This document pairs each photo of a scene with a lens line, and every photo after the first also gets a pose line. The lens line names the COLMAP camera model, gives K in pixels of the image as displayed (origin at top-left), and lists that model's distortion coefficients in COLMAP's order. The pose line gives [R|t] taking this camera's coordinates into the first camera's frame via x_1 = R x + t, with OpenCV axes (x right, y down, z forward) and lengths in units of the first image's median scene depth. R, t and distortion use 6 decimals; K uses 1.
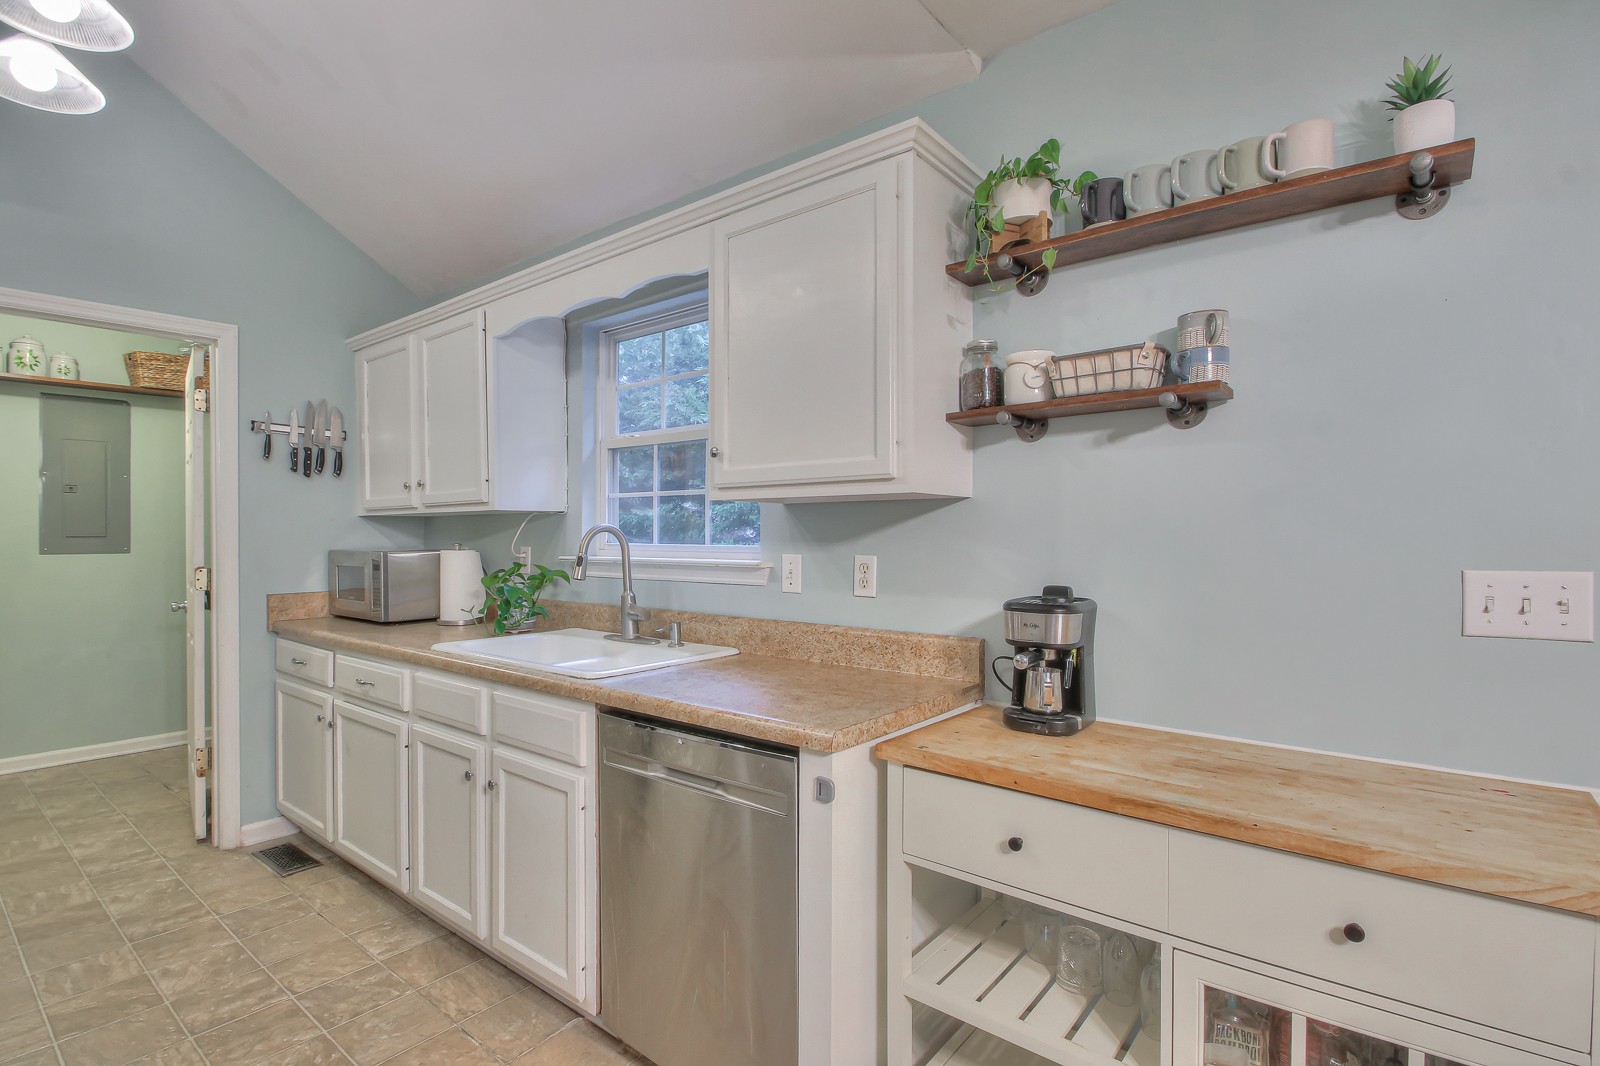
lens RADIAL K [[765.0, 0, 832.3], [0, 765.0, 543.5], [0, 0, 1]] dist [0.006958, -0.012402]
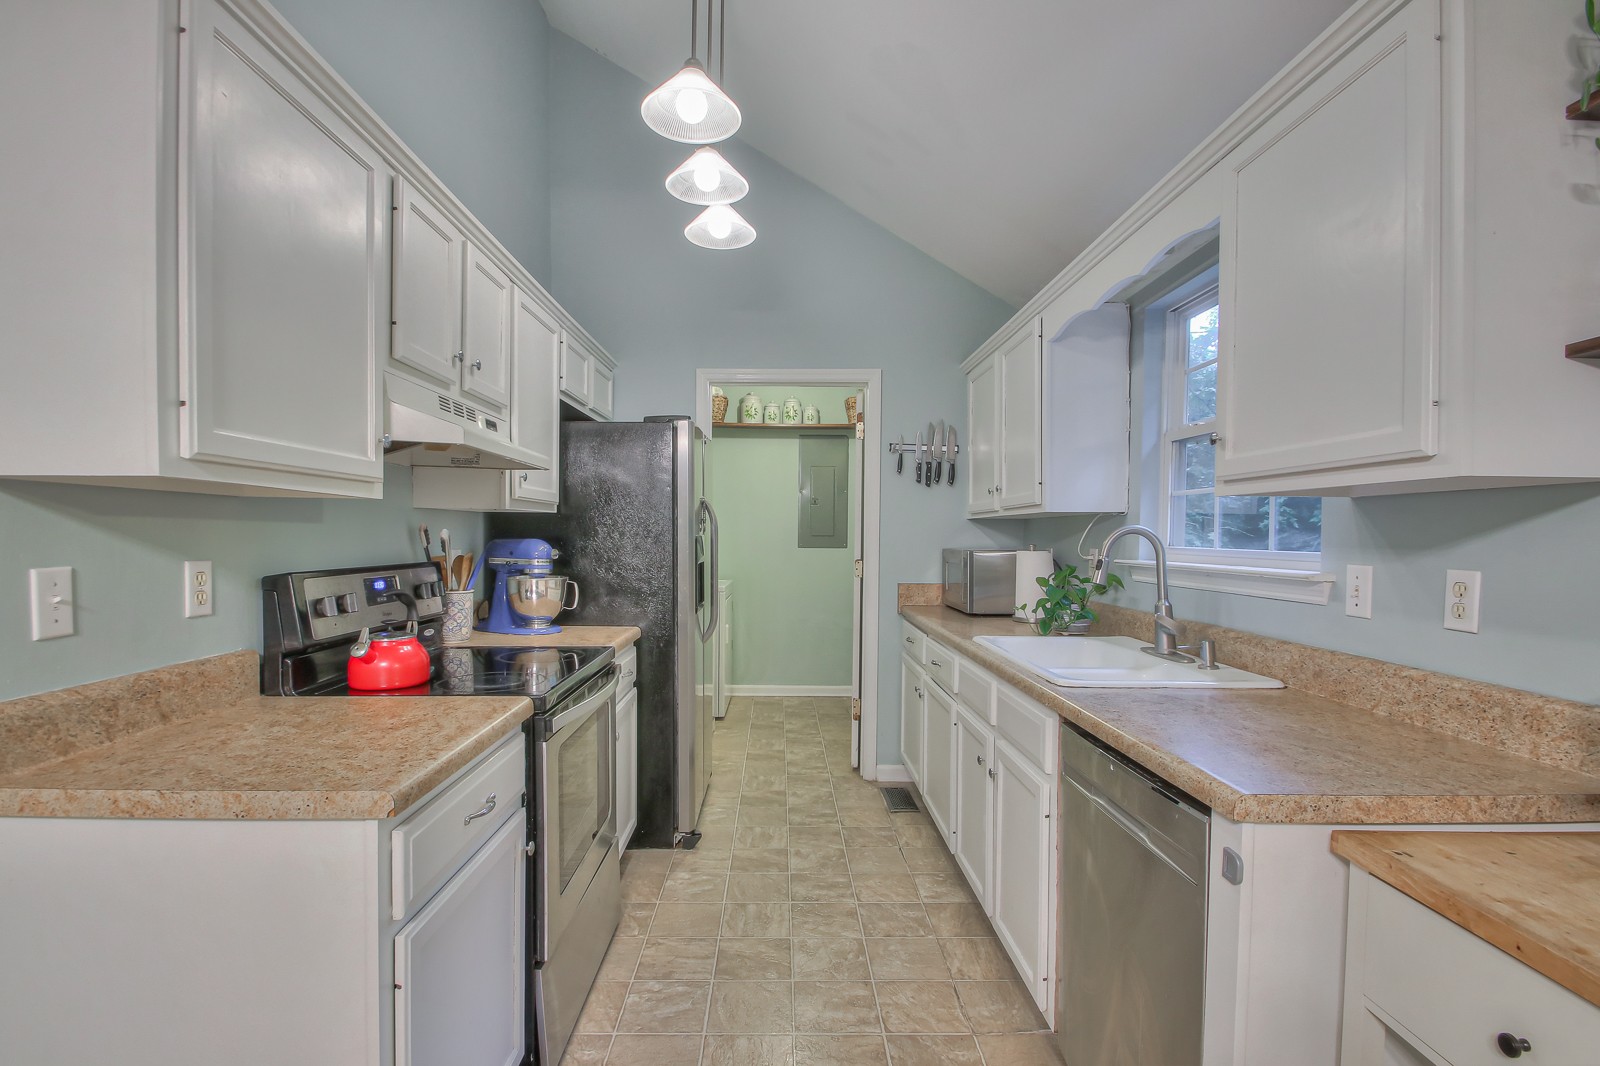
lens RADIAL K [[786.0, 0, 768.7], [0, 786.0, 554.9], [0, 0, 1]] dist [0.000025, -0.014501]
pose [[0.610954, 0.025085, -0.791268, 0.177278], [-0.015511, 0.999685, 0.019715, -0.001577], [0.791514, 0.000229, 0.611151, 0.077251]]
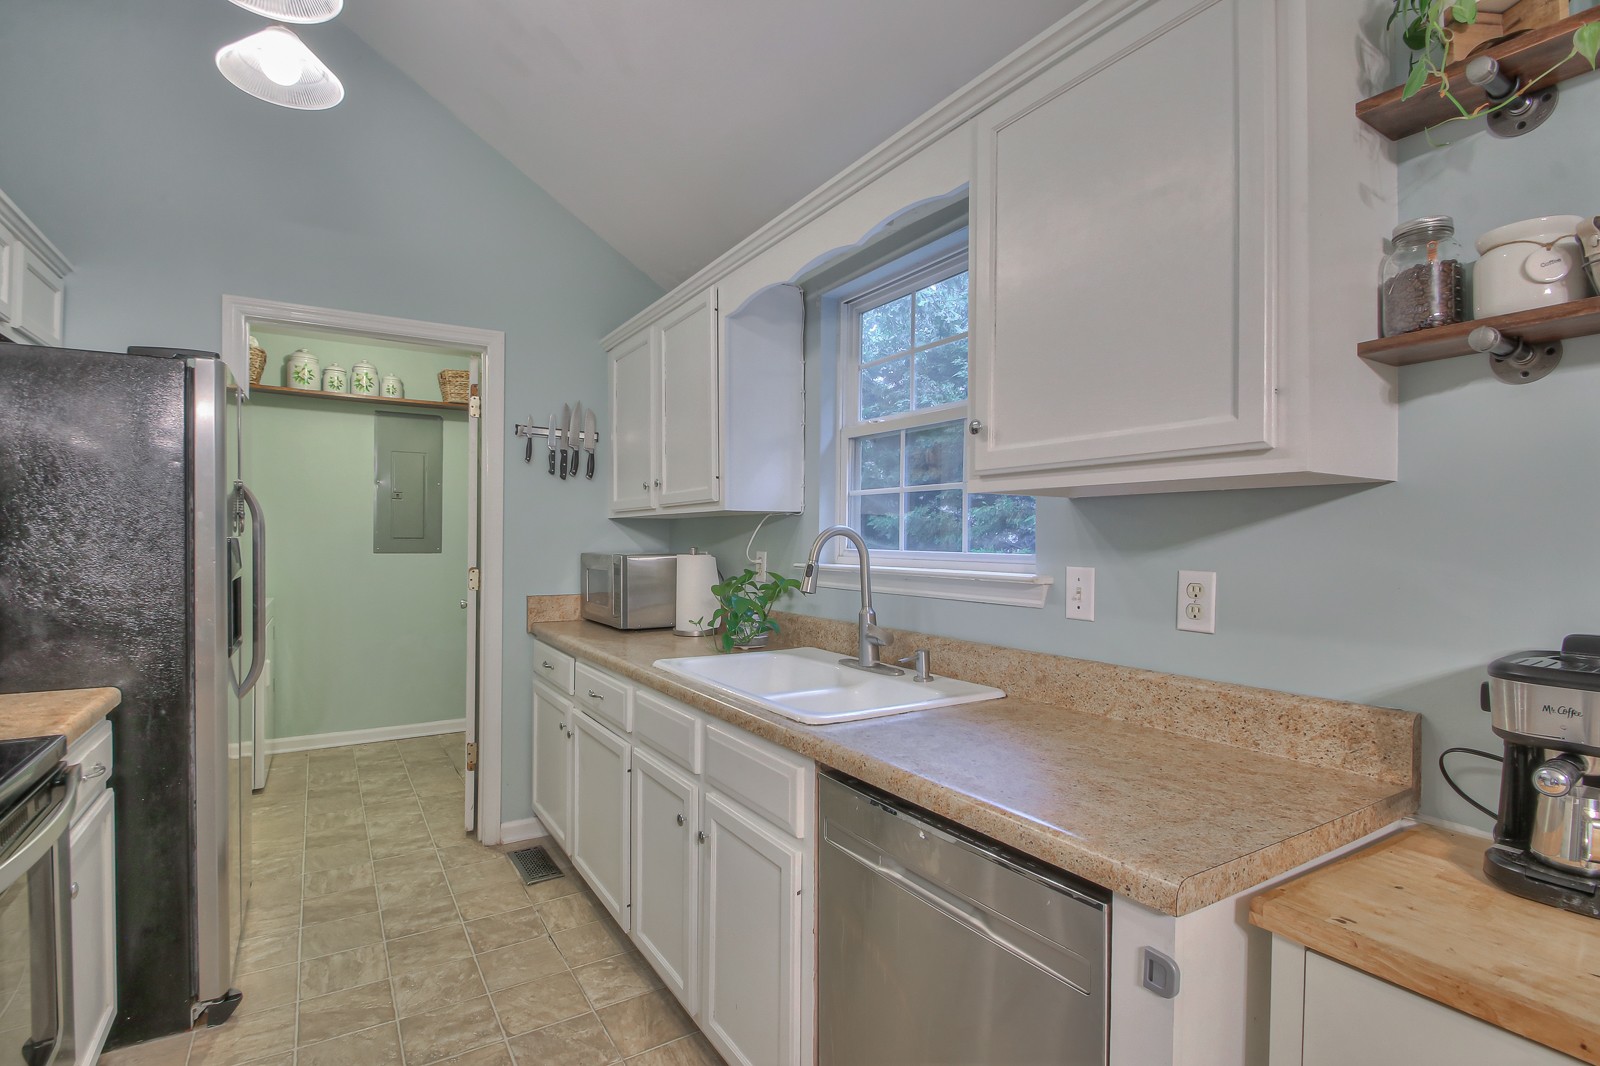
lens RADIAL K [[797.9, 0, 813.8], [0, 797.9, 540.5], [0, 0, 1]] dist [0.007249, -0.016400]
pose [[0.939561, 0.006499, -0.342320, -0.028450], [-0.010098, 0.999911, -0.008733, -0.001592], [0.342233, 0.011662, 0.939543, 0.179537]]
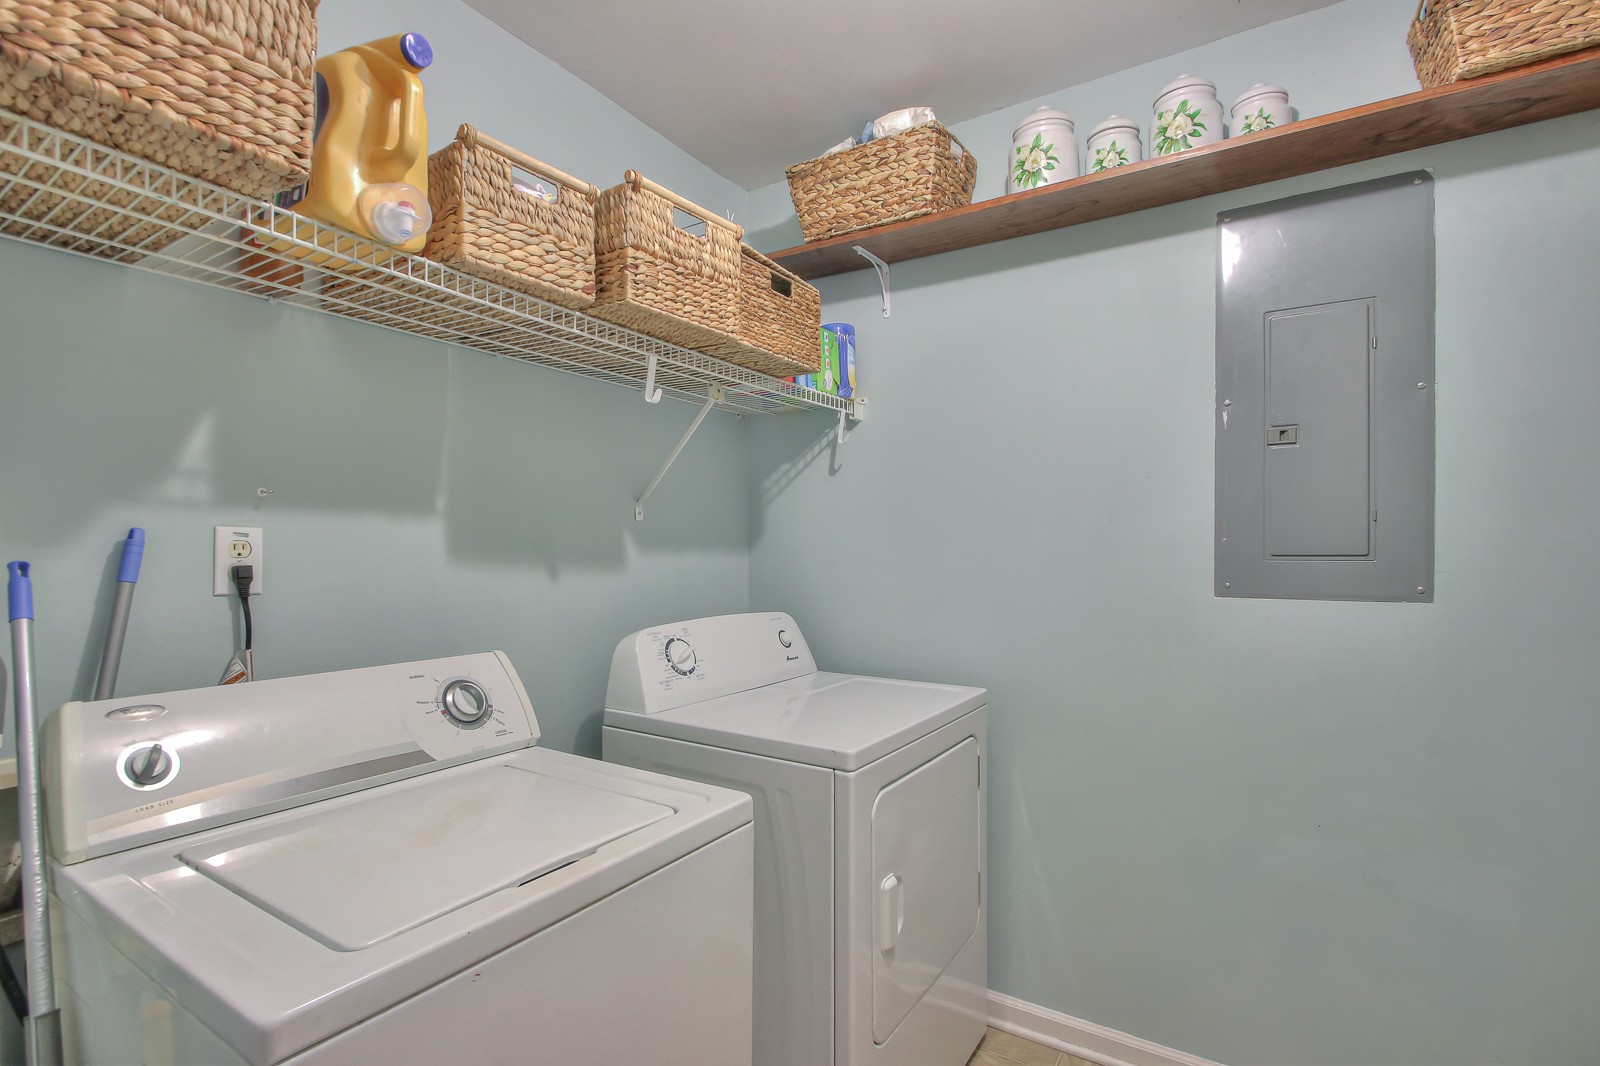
lens RADIAL K [[746.9, 0, 798.4], [0, 746.9, 553.3], [0, 0, 1]] dist [-0.012295, -0.000248]
pose [[0.082468, 0.002765, -0.996590, -1.128162], [-0.010392, 0.999944, 0.001914, -0.013140], [0.996540, 0.010198, 0.082492, 1.271712]]
